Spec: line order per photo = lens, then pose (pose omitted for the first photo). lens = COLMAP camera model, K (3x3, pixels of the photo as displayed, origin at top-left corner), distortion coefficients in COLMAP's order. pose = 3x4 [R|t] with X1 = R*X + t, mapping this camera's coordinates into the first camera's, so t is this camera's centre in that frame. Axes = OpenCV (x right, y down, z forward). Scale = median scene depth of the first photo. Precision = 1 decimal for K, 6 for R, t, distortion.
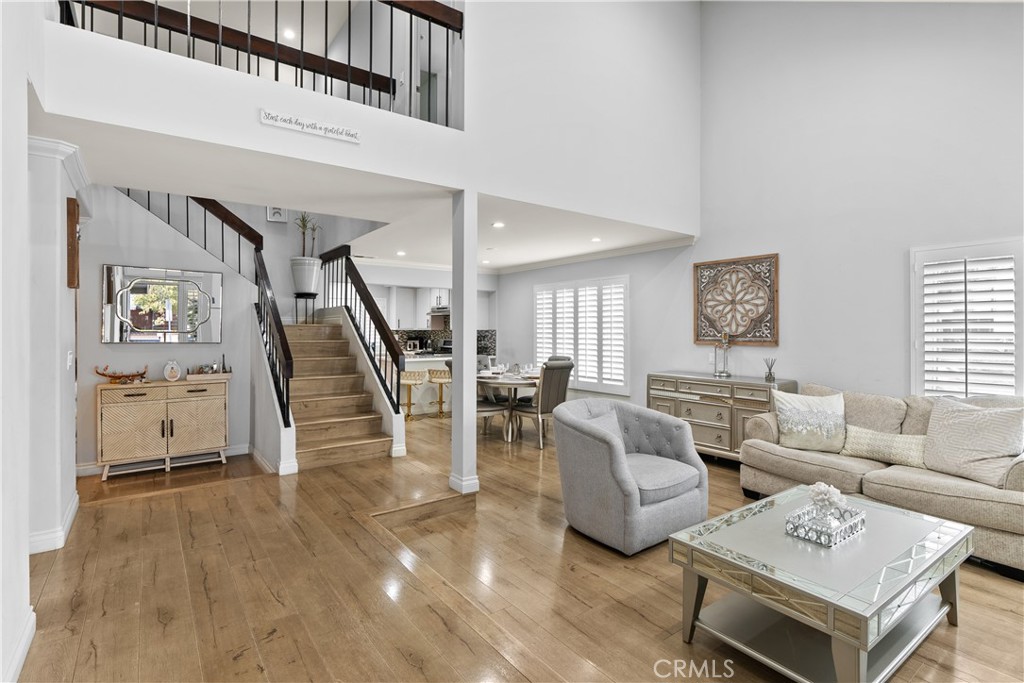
lens RADIAL K [[494.3, 0, 484.7], [0, 494.3, 327.5], [0, 0, 1]] dist [-0.001015, -0.000131]
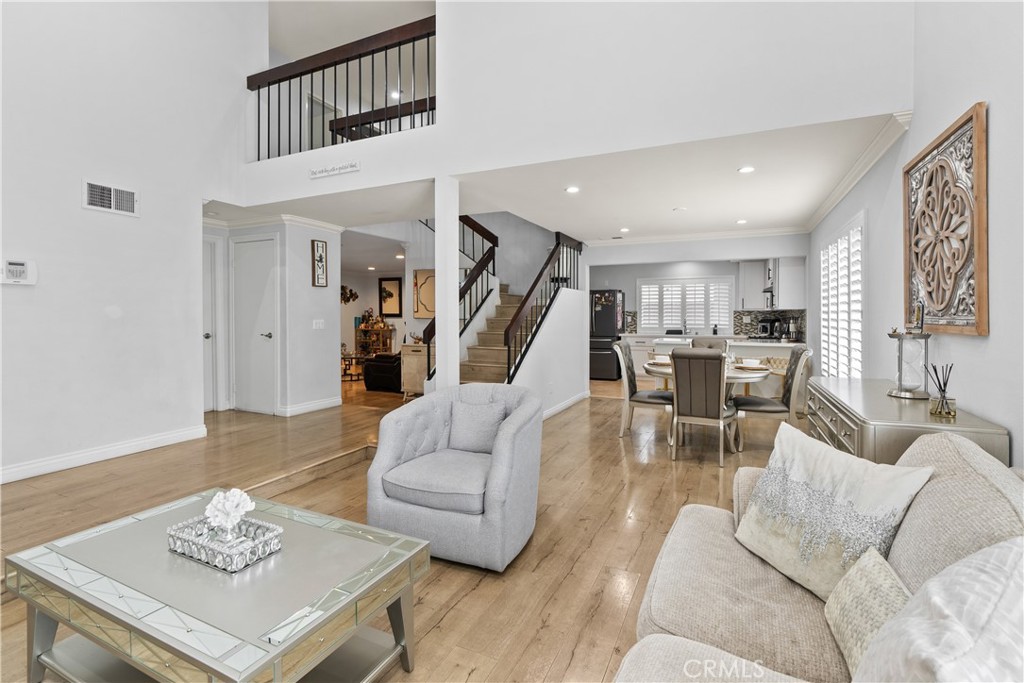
lens RADIAL K [[476.2, 0, 510.2], [0, 476.2, 316.7], [0, 0, 1]] dist [-0.000549, -0.000080]
pose [[0.506832, 0.004357, -0.862034, 0.398591], [0.005062, 0.999955, 0.008031, 0.008302], [0.862030, -0.008434, 0.506787, 0.254229]]
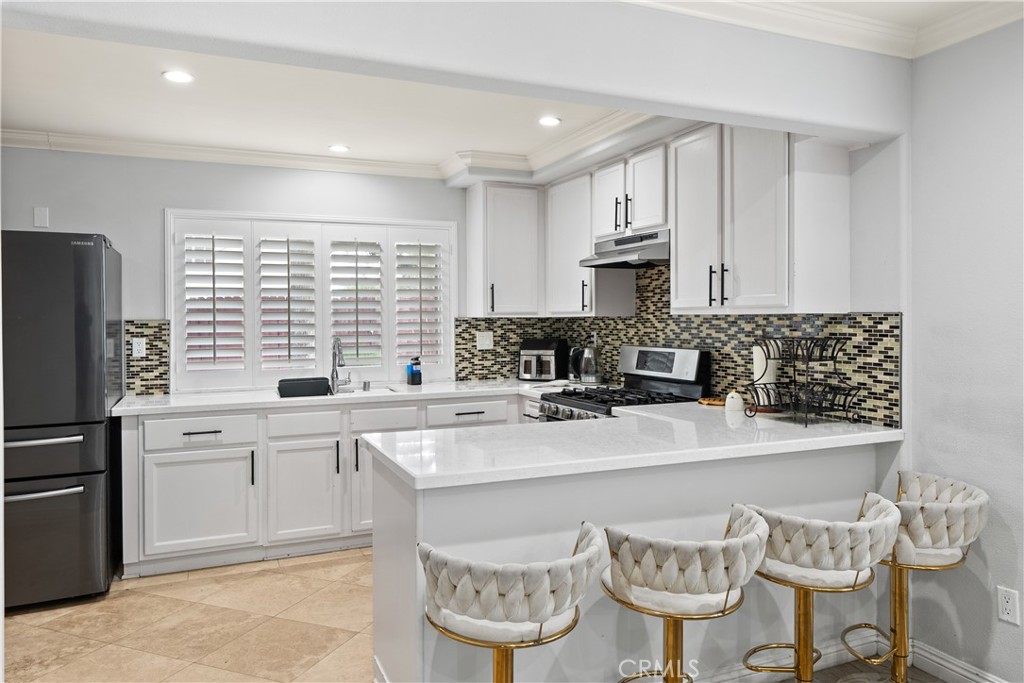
lens RADIAL K [[707.1, 0, 513.8], [0, 707.1, 320.0], [0, 0, 1]] dist [-0.001048, 0.000307]
pose [[0.981868, -0.007195, -0.189431, -0.084787], [0.008535, 0.999944, 0.006261, 0.004702], [0.189376, -0.007764, 0.981874, 0.641120]]
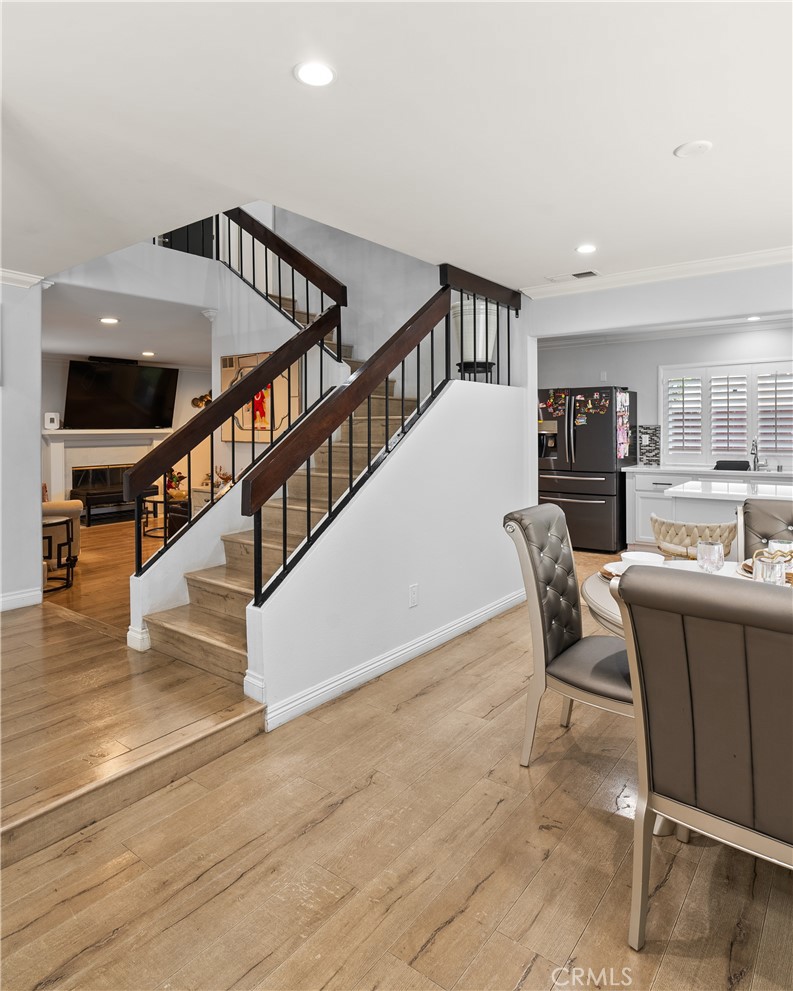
lens RADIAL K [[604.0, 0, 397.0], [0, 604.0, 434.0], [0, 0, 1]] dist [0.002248, -0.000222]
pose [[0.311554, 0.007707, -0.950197, 0.220119], [0.011061, 0.999870, 0.011737, 0.003923], [0.950164, -0.014167, 0.311429, 0.511796]]
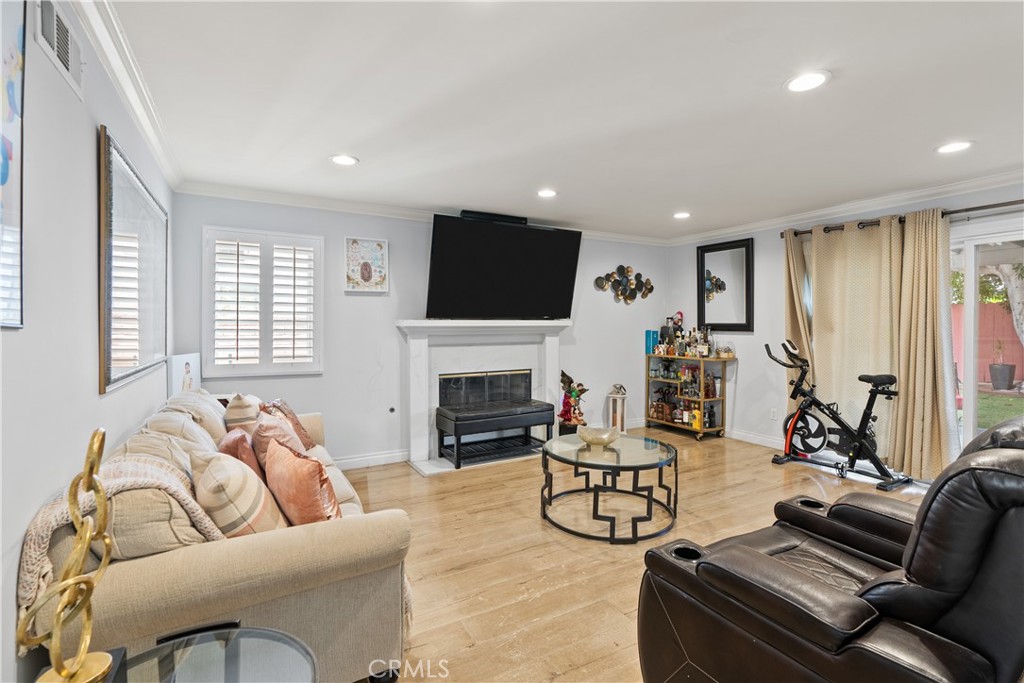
lens RADIAL K [[482.4, 0, 512.0], [0, 482.4, 341.5], [0, 0, 1]] dist [-0.000938, -0.000079]
pose [[-0.087655, 0.036612, -0.995478, -0.352071], [0.005181, 0.999328, 0.036297, 0.007548], [0.996137, -0.001976, -0.087786, 0.443815]]
